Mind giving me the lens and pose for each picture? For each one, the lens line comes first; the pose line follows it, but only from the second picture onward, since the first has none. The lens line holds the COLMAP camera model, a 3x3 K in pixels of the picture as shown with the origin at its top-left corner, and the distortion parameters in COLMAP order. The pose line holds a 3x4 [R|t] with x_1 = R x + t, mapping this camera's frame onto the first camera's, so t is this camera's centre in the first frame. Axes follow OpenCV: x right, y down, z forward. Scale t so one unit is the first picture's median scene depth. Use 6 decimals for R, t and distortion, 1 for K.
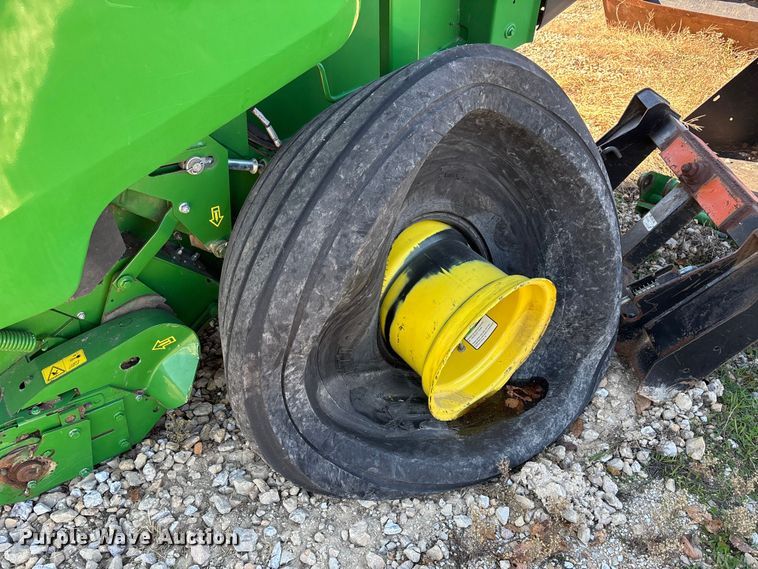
lens RADIAL K [[585.2, 0, 379.0], [0, 585.2, 284.5], [0, 0, 1]] dist [0.025260, -0.007479]
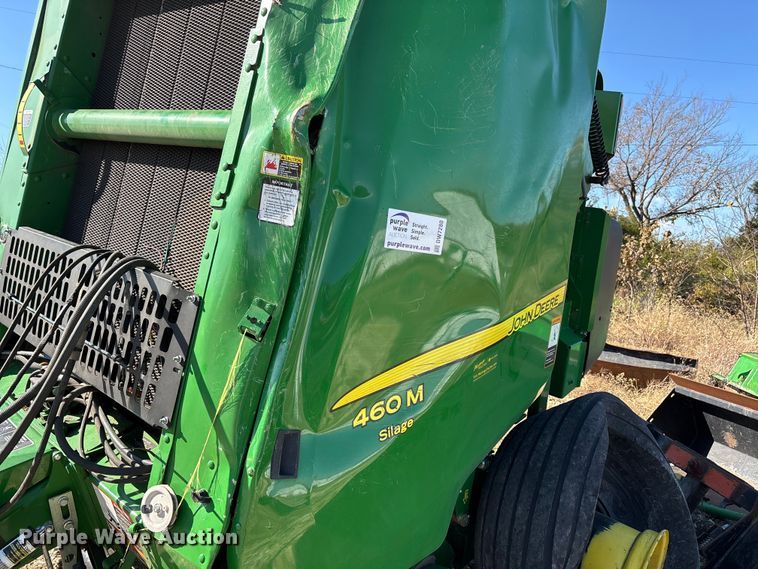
lens RADIAL K [[569.6, 0, 379.0], [0, 569.6, 284.5], [0, 0, 1]] dist [0.004708, -0.009998]
pose [[0.981968, 0.031072, 0.186478, -0.825824], [0.071442, 0.852263, -0.518212, 0.173887], [-0.175030, 0.522189, 0.834675, -0.528485]]
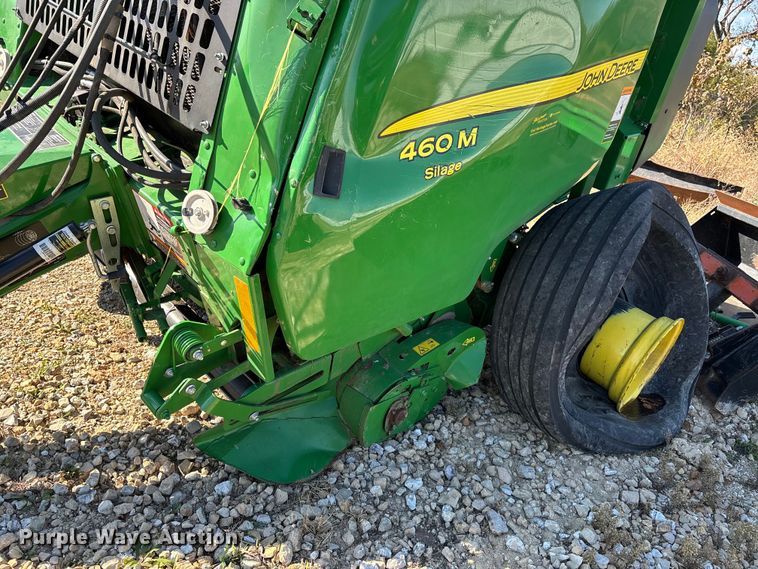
lens RADIAL K [[569.6, 0, 379.0], [0, 569.6, 284.5], [0, 0, 1]] dist [0.004708, -0.009998]
pose [[0.983304, 0.083507, 0.161680, -0.846673], [-0.049741, 0.977994, -0.202615, 0.266446], [-0.175041, 0.191190, 0.965819, -0.423569]]
